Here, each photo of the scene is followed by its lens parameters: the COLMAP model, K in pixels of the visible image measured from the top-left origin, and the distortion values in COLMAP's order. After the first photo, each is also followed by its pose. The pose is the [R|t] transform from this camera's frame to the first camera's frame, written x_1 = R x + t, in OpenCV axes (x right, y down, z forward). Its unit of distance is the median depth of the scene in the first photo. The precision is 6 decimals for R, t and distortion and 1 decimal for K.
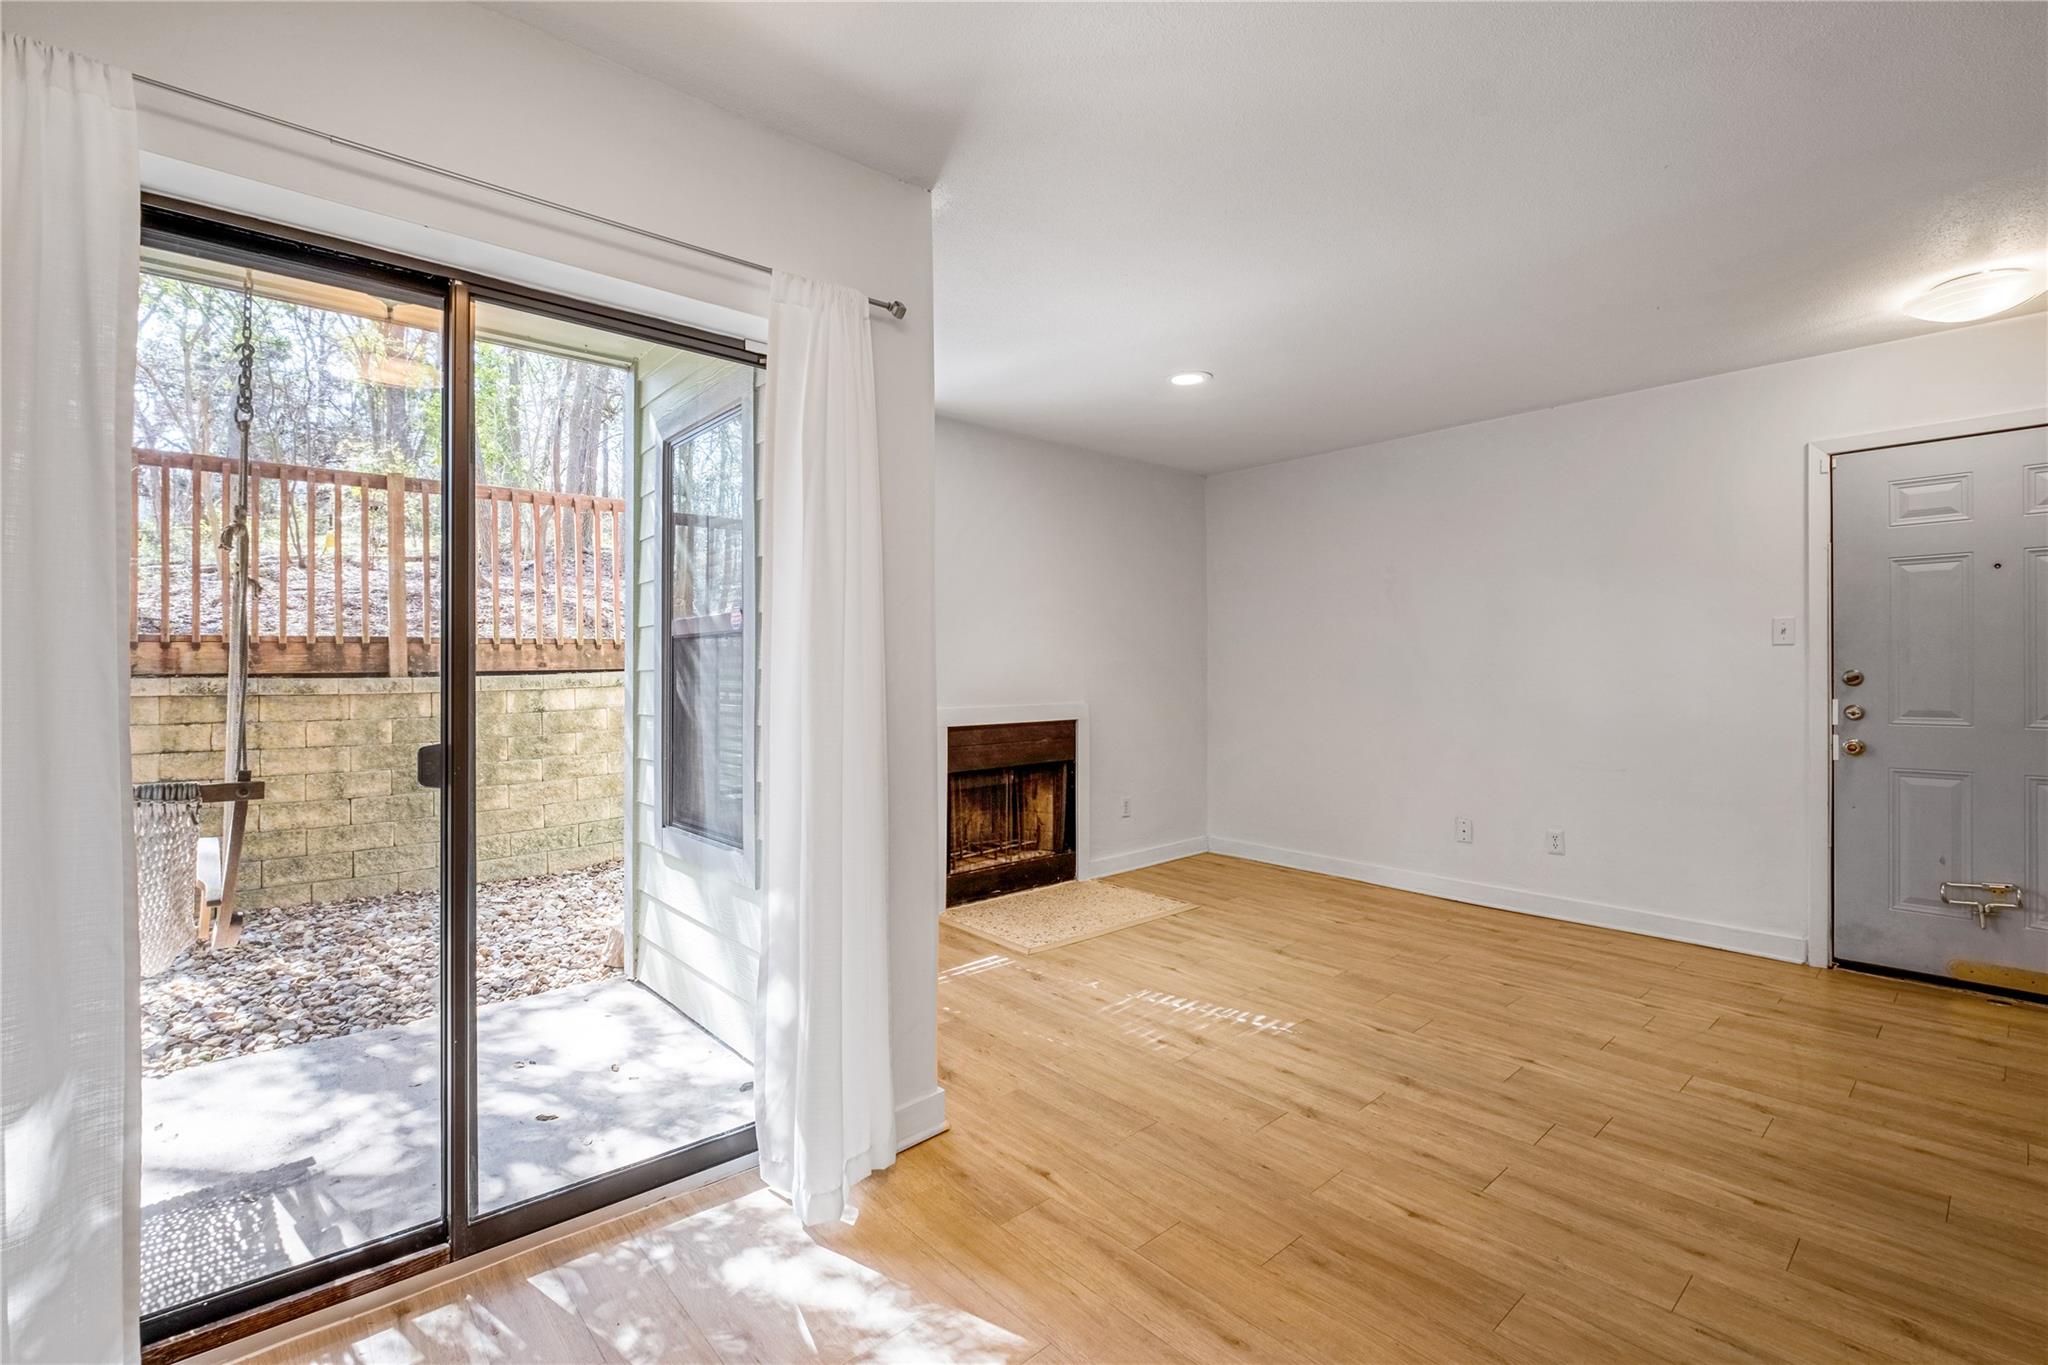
lens RADIAL K [[897.2, 0, 1041.4], [0, 897.2, 676.7], [0, 0, 1]] dist [0.008408, -0.004670]
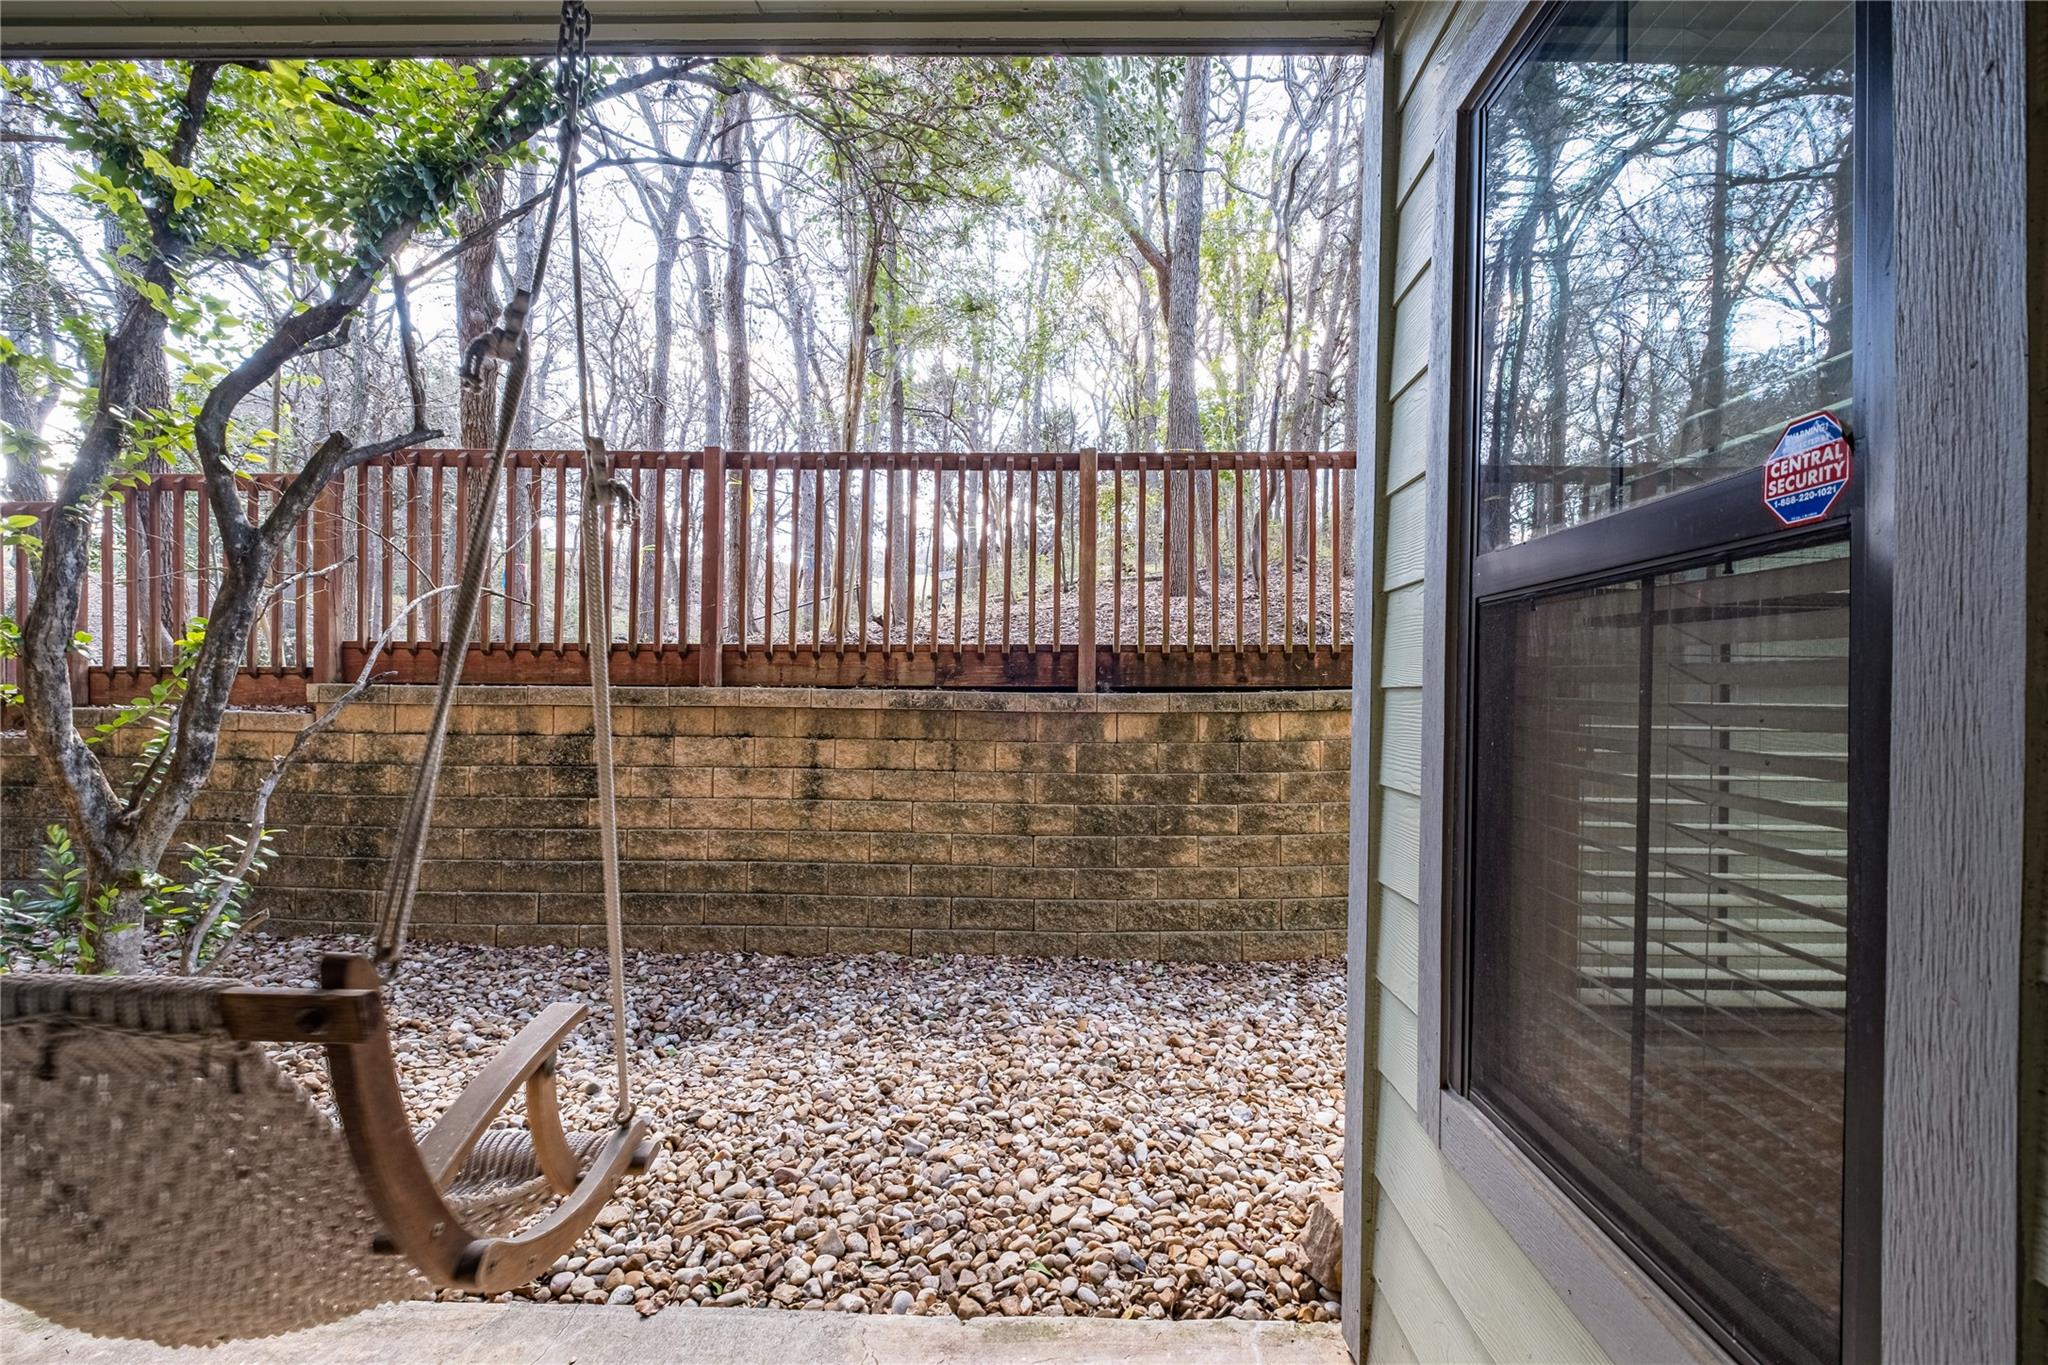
lens RADIAL K [[897.2, 0, 1053.5], [0, 897.2, 677.5], [0, 0, 1]] dist [0.008408, -0.004670]
pose [[0.735504, 0.004735, -0.677503, -0.185754], [-0.019518, 0.999709, -0.014203, -0.001177], [0.677239, 0.023670, 0.735382, 0.392388]]
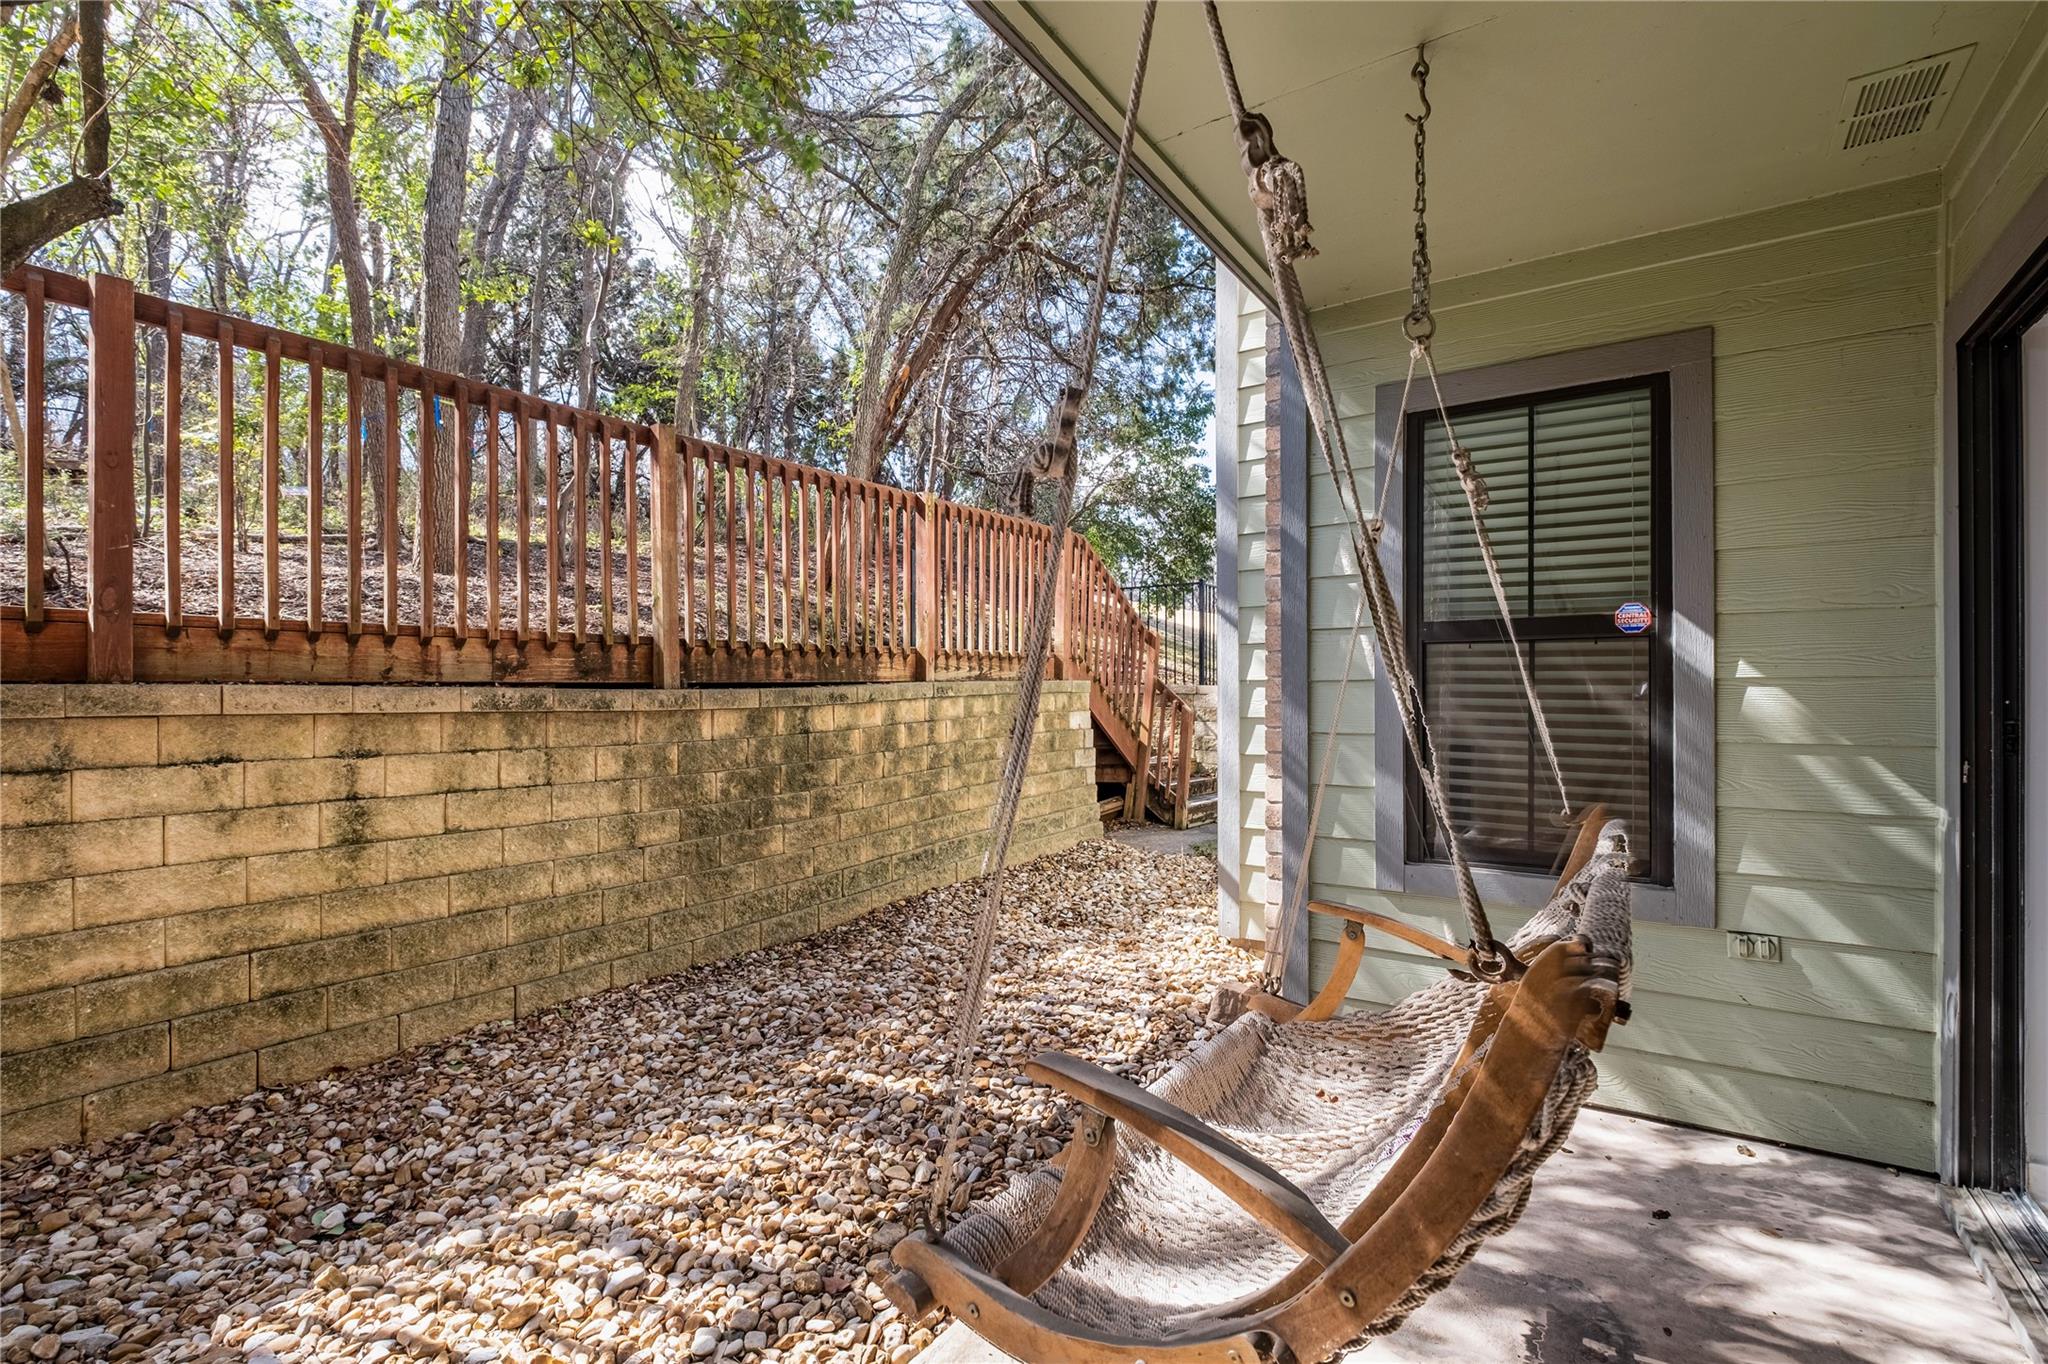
lens RADIAL K [[897.2, 0, 1041.8], [0, 897.2, 697.6], [0, 0, 1]] dist [0.008408, -0.004670]
pose [[0.973820, 0.003474, 0.227292, -0.613822], [-0.003094, 0.999993, -0.002030, 0.008855], [-0.227298, 0.001273, 0.973825, 0.182646]]
